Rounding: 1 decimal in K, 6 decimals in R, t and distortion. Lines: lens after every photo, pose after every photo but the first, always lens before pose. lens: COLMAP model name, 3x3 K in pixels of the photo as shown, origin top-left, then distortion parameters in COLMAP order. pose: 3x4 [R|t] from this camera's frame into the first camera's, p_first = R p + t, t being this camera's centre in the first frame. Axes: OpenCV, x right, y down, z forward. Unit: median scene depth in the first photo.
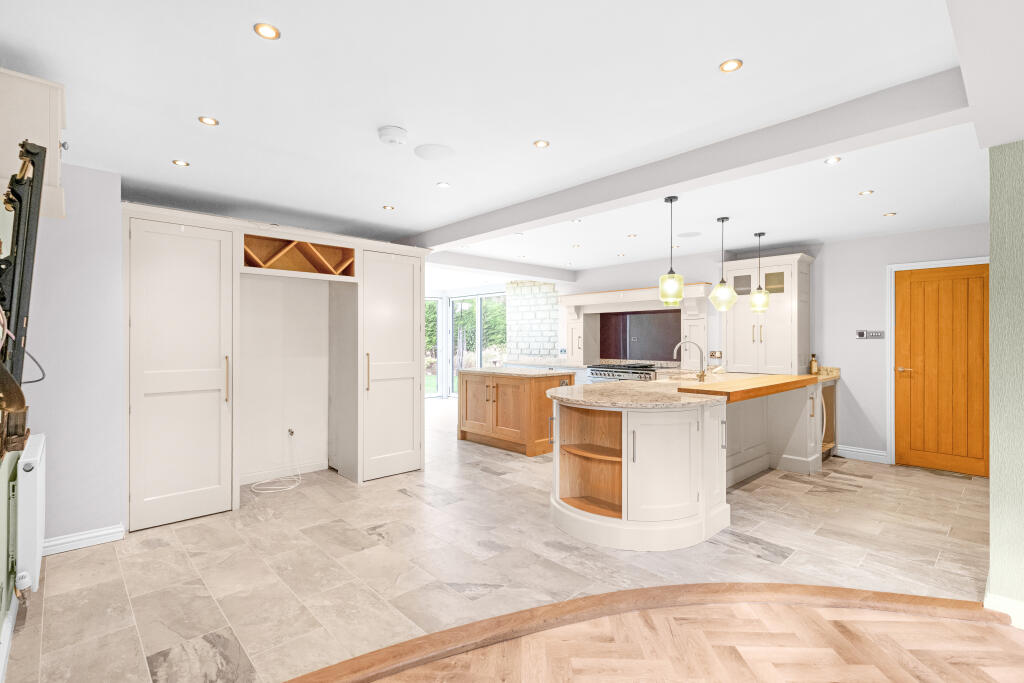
lens RADIAL K [[474.9, 0, 515.5], [0, 474.9, 342.0], [0, 0, 1]] dist [0.002591, 0.000075]
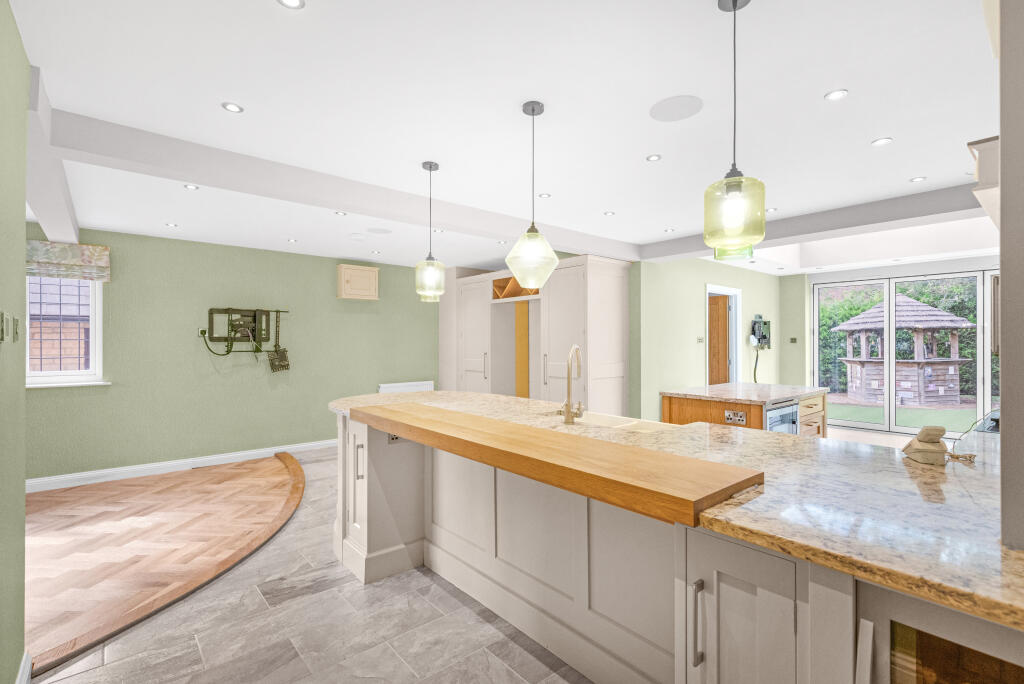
lens RADIAL K [[474.9, 0, 515.5], [0, 474.9, 342.5], [0, 0, 1]] dist [0.002591, 0.000075]
pose [[-0.044505, -0.002945, -0.999005, 1.415688], [-0.004289, 0.999987, -0.002757, -0.005087], [0.999000, 0.004162, -0.044517, 1.494796]]
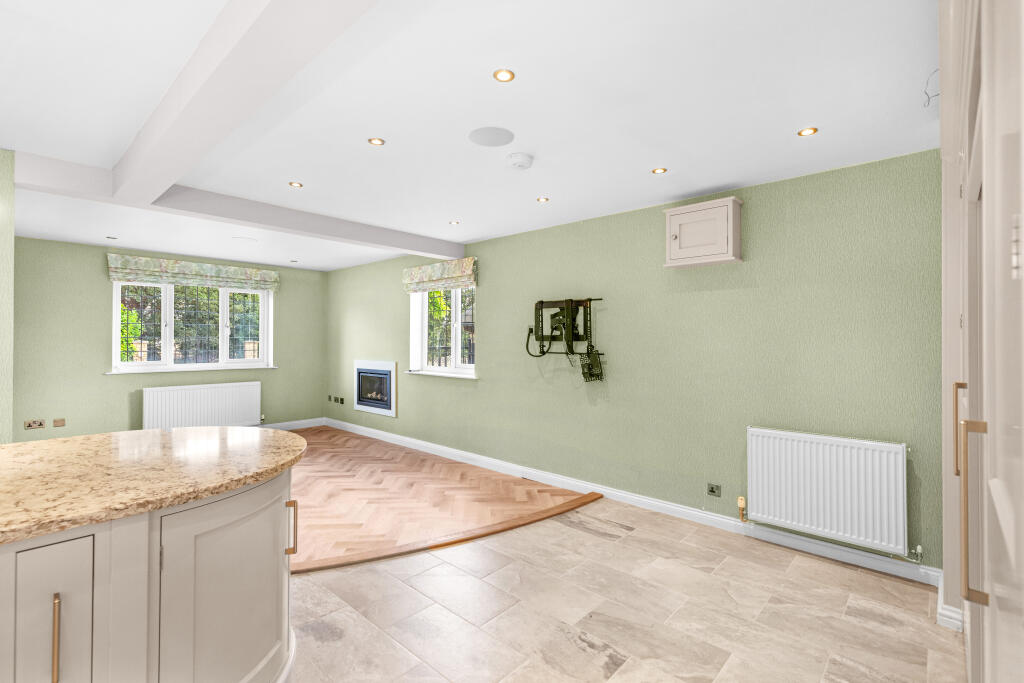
lens RADIAL K [[464.9, 0, 517.5], [0, 464.9, 338.3], [0, 0, 1]] dist [0.000855, 0.000043]
pose [[-0.997107, -0.005593, -0.075805, -0.148877], [-0.005566, 0.999984, -0.000563, -0.015573], [0.075807, -0.000139, -0.997122, 1.810093]]
